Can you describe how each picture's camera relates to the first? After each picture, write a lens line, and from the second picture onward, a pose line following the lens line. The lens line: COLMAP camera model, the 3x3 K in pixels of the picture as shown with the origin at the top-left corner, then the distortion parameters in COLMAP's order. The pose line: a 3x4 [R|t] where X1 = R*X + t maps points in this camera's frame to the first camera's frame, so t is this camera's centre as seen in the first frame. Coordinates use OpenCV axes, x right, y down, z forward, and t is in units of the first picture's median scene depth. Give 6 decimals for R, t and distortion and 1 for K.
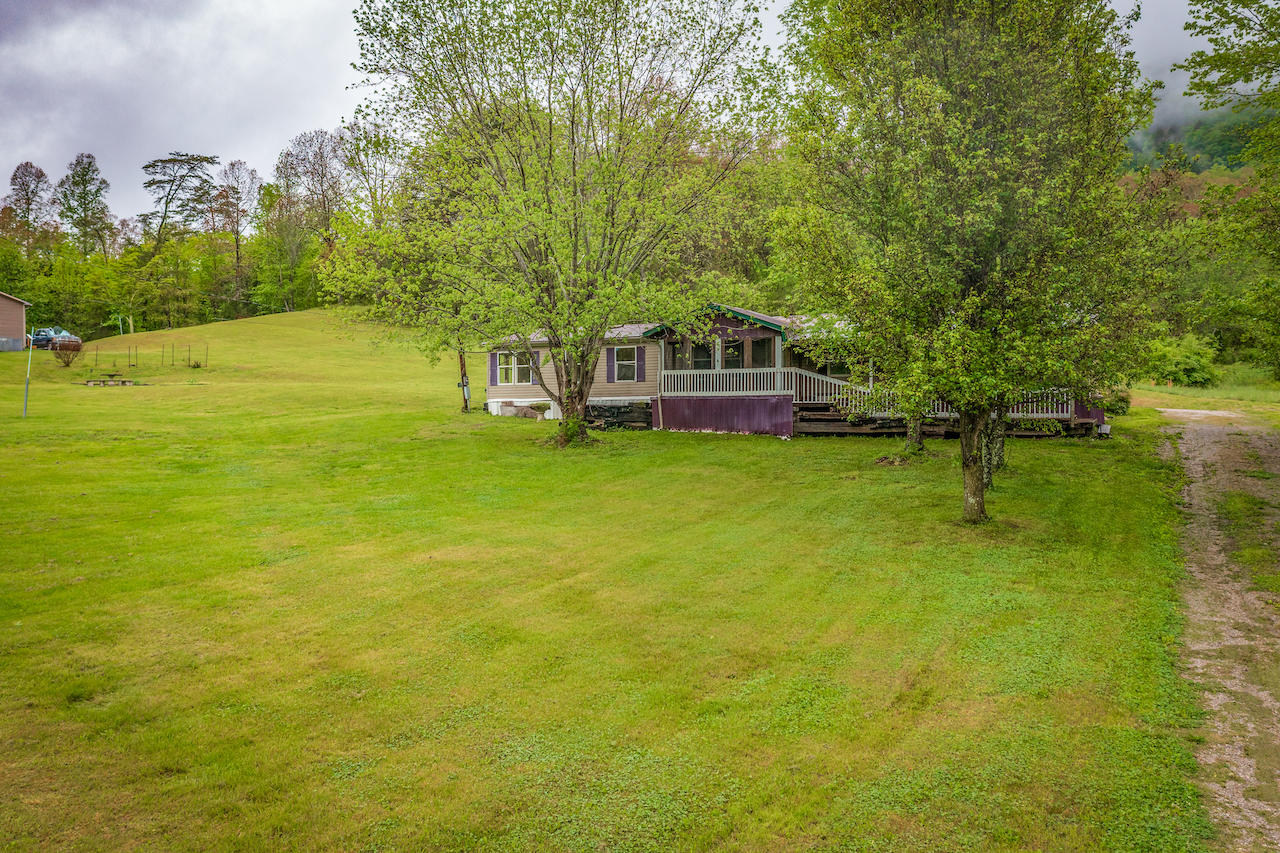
lens RADIAL K [[1006.0, 0, 638.3], [0, 1006.0, 427.8], [0, 0, 1]] dist [-0.013786, 0.000834]
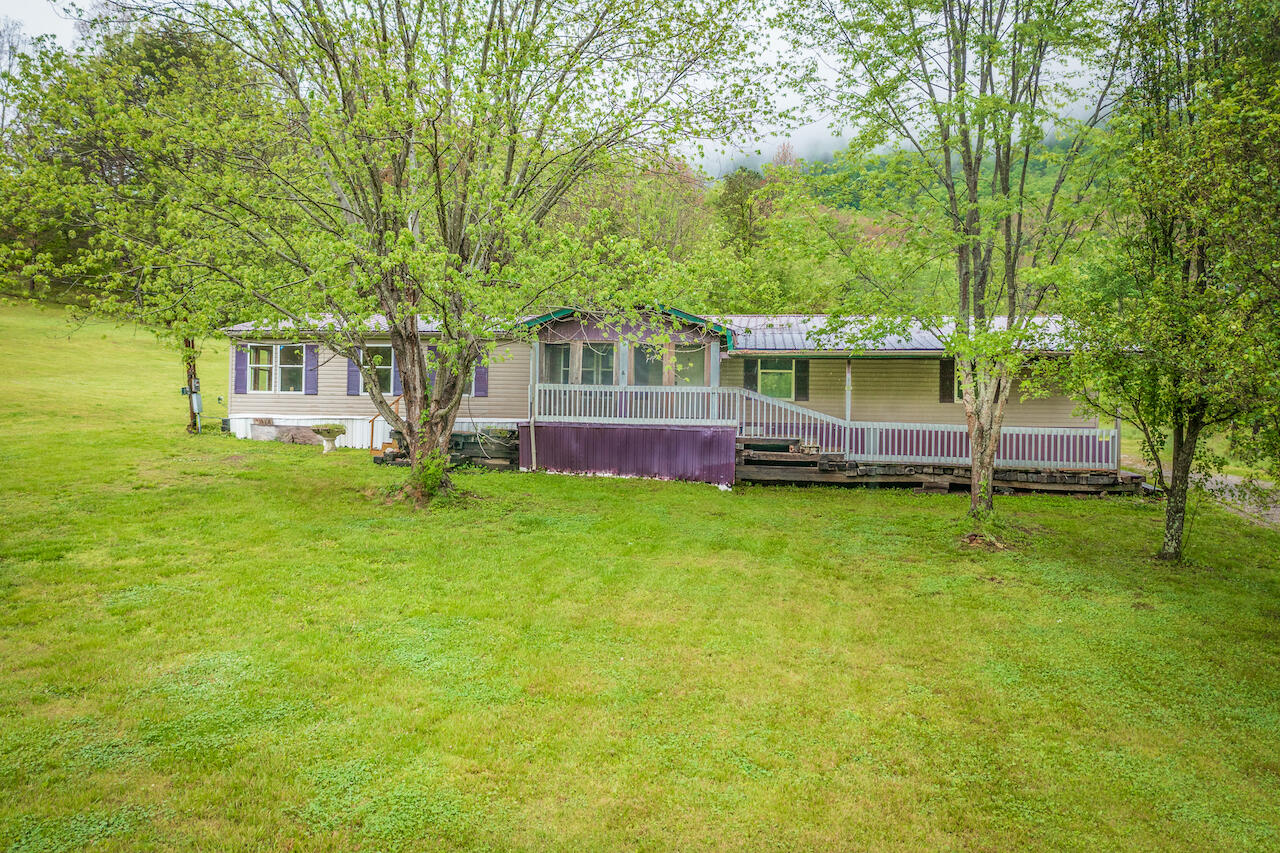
lens RADIAL K [[1006.0, 0, 642.4], [0, 1006.0, 425.4], [0, 0, 1]] dist [-0.013786, 0.000834]
pose [[0.940340, 0.023465, 0.339425, -0.142223], [-0.021260, 0.999722, -0.010215, -0.023813], [-0.339570, 0.002389, 0.940578, 0.344797]]
